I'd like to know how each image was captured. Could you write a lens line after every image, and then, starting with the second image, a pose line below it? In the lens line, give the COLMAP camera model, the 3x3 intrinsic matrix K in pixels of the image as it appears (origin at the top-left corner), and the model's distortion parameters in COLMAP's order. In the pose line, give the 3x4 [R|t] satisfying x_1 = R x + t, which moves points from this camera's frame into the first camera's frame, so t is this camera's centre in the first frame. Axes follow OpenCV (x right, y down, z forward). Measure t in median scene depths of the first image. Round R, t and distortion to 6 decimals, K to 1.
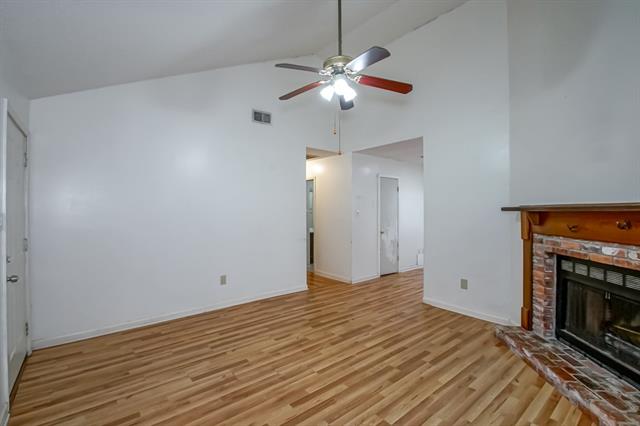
lens RADIAL K [[286.2, 0, 300.9], [0, 286.2, 211.4], [0, 0, 1]] dist [-0.011706, -0.001376]
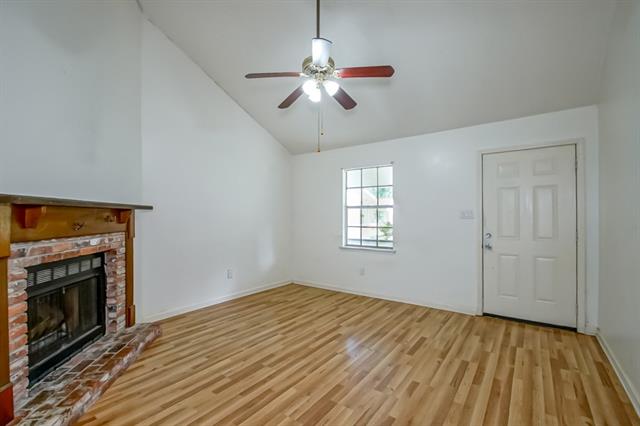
lens RADIAL K [[294.5, 0, 311.6], [0, 294.5, 213.4], [0, 0, 1]] dist [-0.009650, -0.000926]
pose [[-0.958477, 0.004608, -0.285133, 0.432684], [0.005734, 0.999979, -0.003115, 0.022529], [0.285113, -0.004621, -0.958483, 1.877033]]
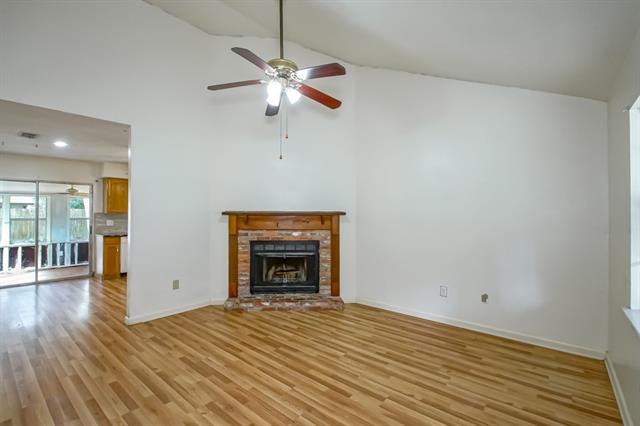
lens RADIAL K [[294.5, 0, 311.6], [0, 294.5, 213.4], [0, 0, 1]] dist [-0.009650, -0.000926]
pose [[-0.219432, -0.002827, 0.975624, -0.824146], [-0.001089, 0.999996, 0.002653, -0.014861], [-0.975627, -0.000480, -0.219434, 1.047060]]
